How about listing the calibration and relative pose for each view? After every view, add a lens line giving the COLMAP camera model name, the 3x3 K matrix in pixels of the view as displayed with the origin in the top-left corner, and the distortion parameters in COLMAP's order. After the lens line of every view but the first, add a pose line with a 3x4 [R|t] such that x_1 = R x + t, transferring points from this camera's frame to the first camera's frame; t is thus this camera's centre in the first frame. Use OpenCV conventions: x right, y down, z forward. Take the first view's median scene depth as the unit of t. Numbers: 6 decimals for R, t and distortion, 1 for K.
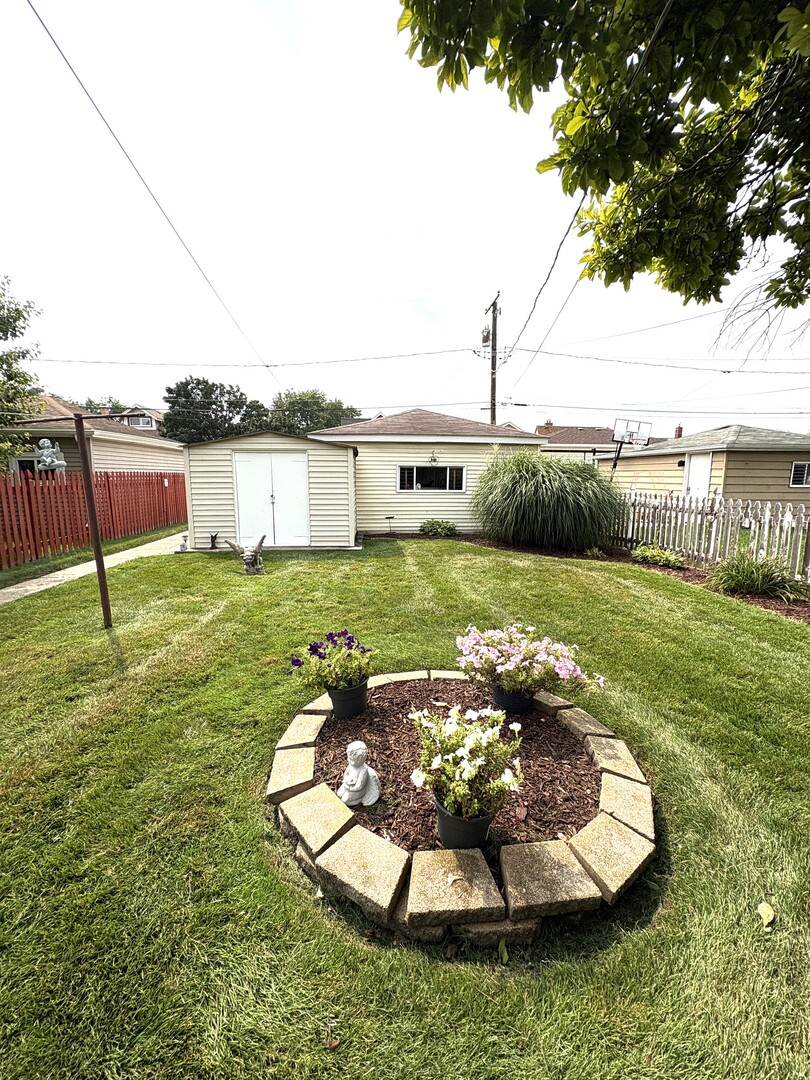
lens RADIAL K [[431.5, 0, 407.5], [0, 431.5, 538.6], [0, 0, 1]] dist [0.000463, -0.000581]
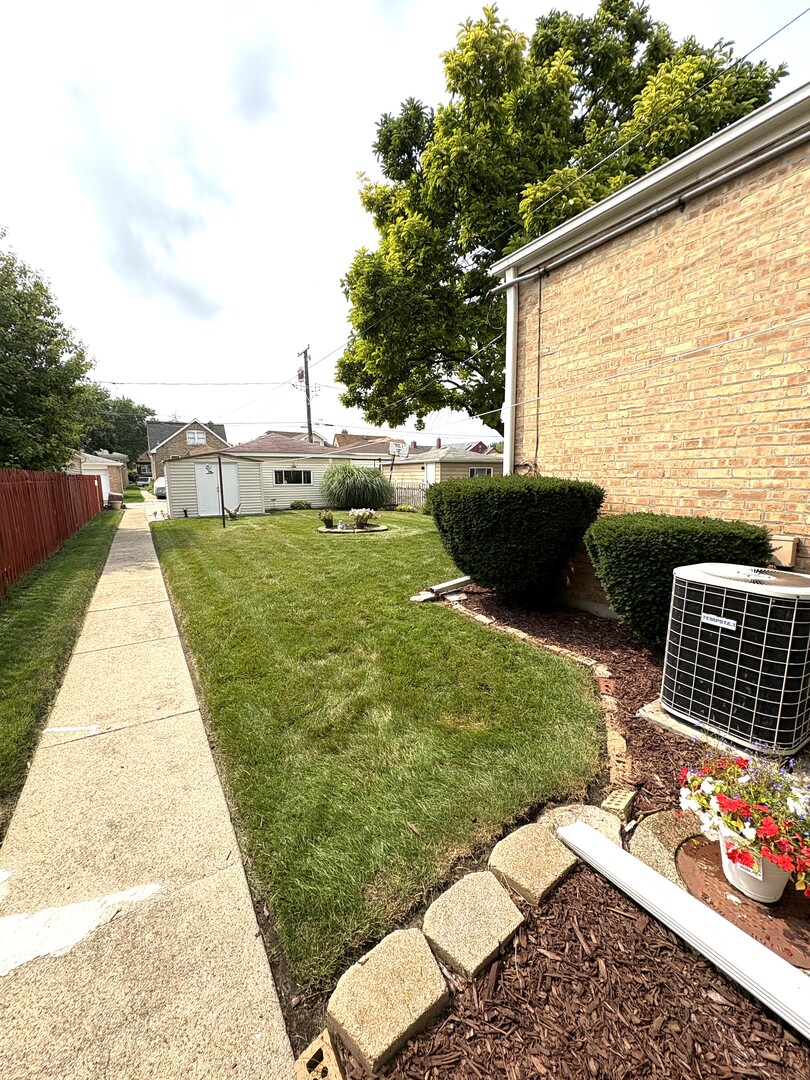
lens RADIAL K [[431.5, 0, 408.5], [0, 431.5, 540.0], [0, 0, 1]] dist [0.000463, -0.000581]
pose [[0.896428, -0.075651, 0.436686, -0.278657], [0.075517, 0.996987, 0.017694, 0.106109], [-0.436709, 0.017115, 0.899440, -0.693506]]
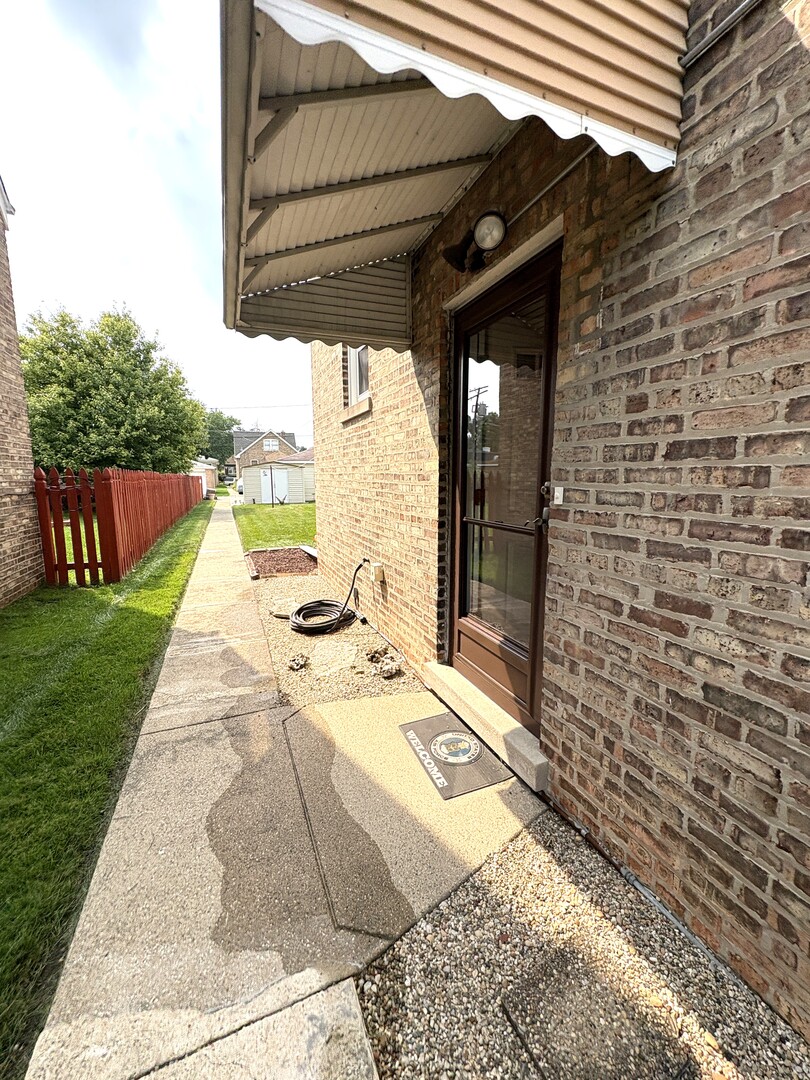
lens RADIAL K [[431.5, 0, 403.7], [0, 431.5, 539.5], [0, 0, 1]] dist [0.000463, -0.000581]
pose [[0.957587, -0.048857, 0.283971, -0.188277], [0.049984, 0.998745, 0.003282, 0.248655], [-0.283775, 0.011051, 0.958827, -1.652449]]
